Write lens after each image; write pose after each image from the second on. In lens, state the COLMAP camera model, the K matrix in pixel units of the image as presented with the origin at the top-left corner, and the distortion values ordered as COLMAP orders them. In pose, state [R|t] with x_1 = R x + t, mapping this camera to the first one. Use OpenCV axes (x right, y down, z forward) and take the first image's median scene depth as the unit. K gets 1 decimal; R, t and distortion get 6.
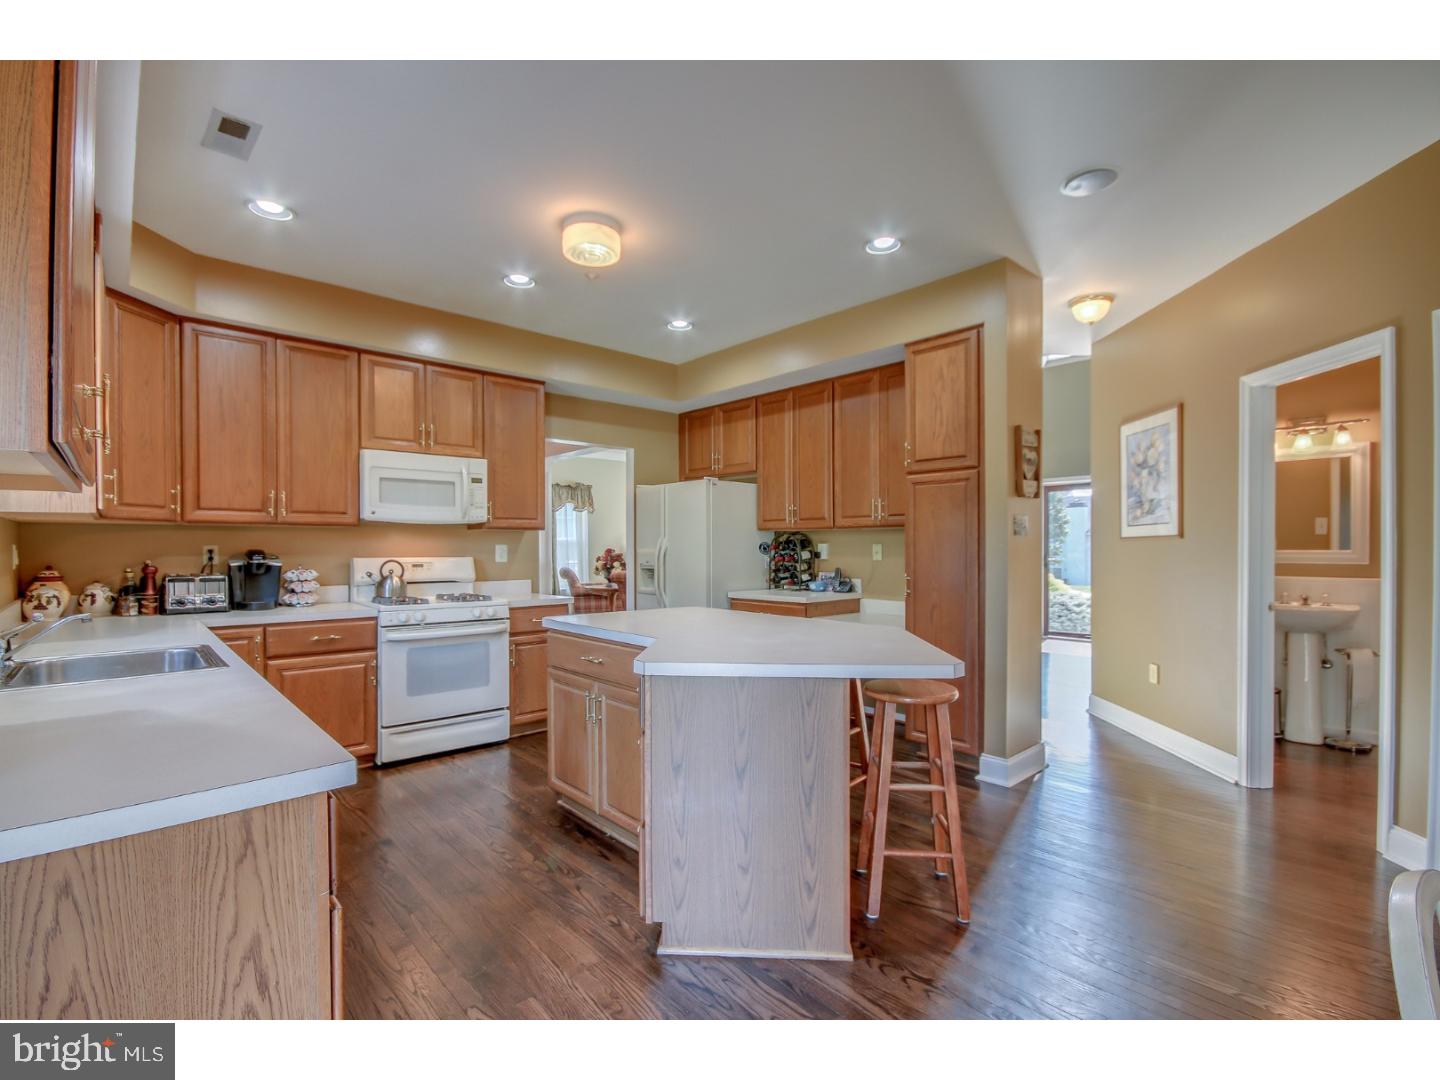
lens RADIAL K [[691.0, 0, 719.4], [0, 691.0, 550.7], [0, 0, 1]] dist [0.002229, -0.003538]
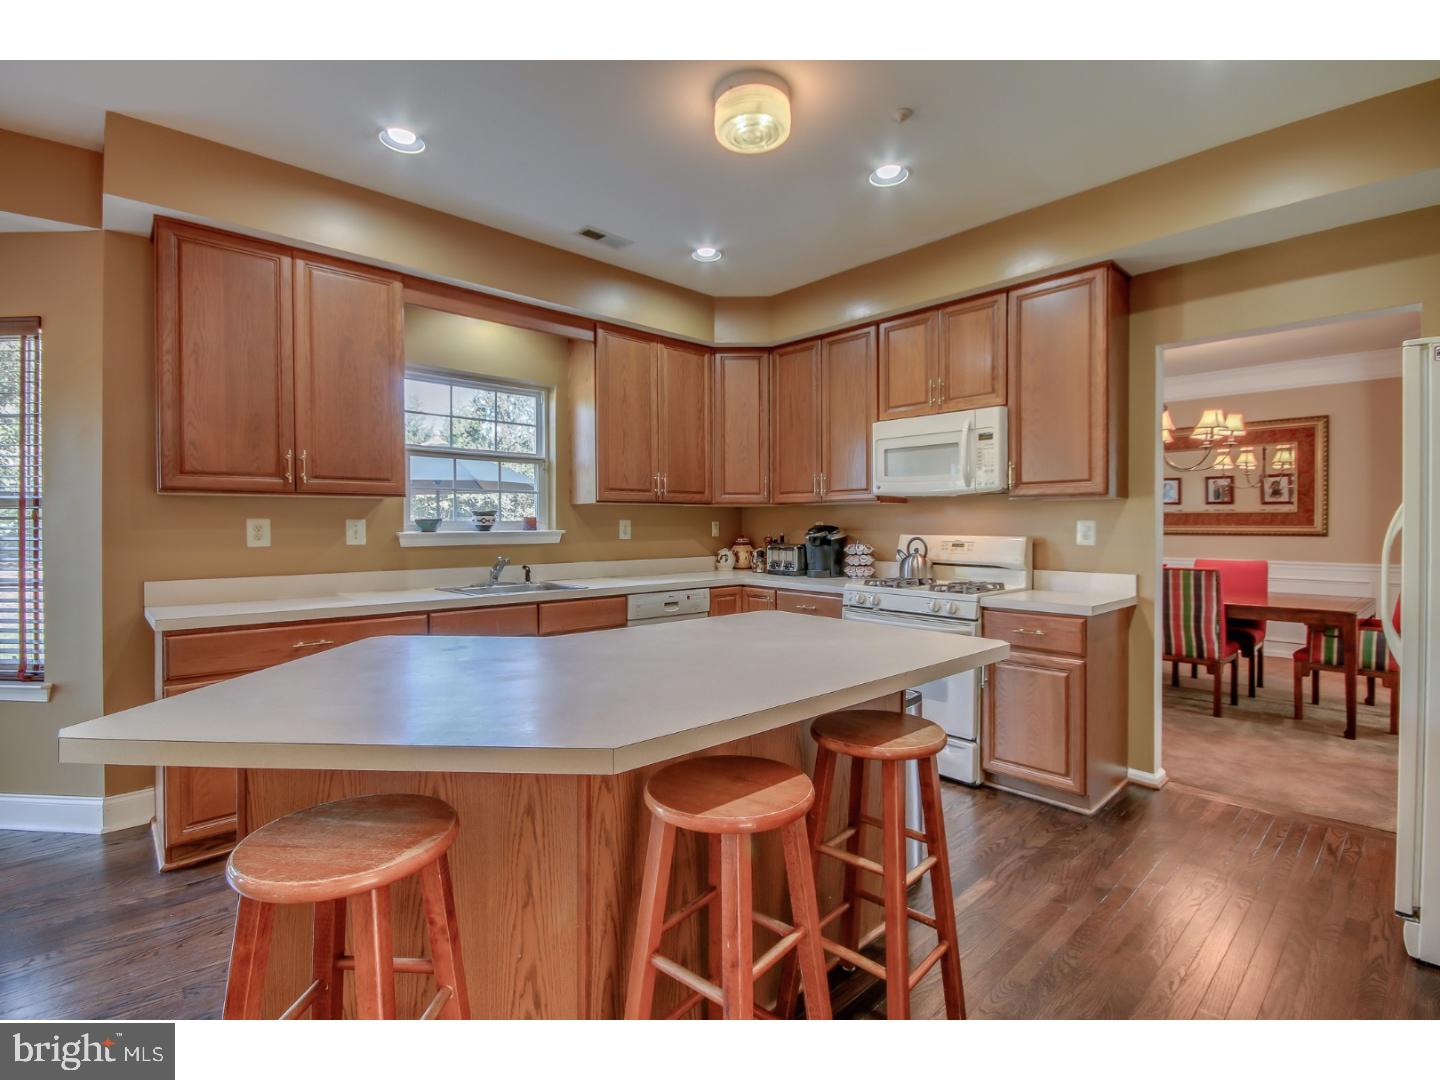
lens RADIAL K [[691.0, 0, 714.0], [0, 691.0, 529.8], [0, 0, 1]] dist [0.002229, -0.003538]
pose [[0.003251, 0.008344, -0.999960, 0.723023], [-0.005774, 0.999949, 0.008325, -0.004230], [0.999978, 0.005747, 0.003299, 1.201515]]
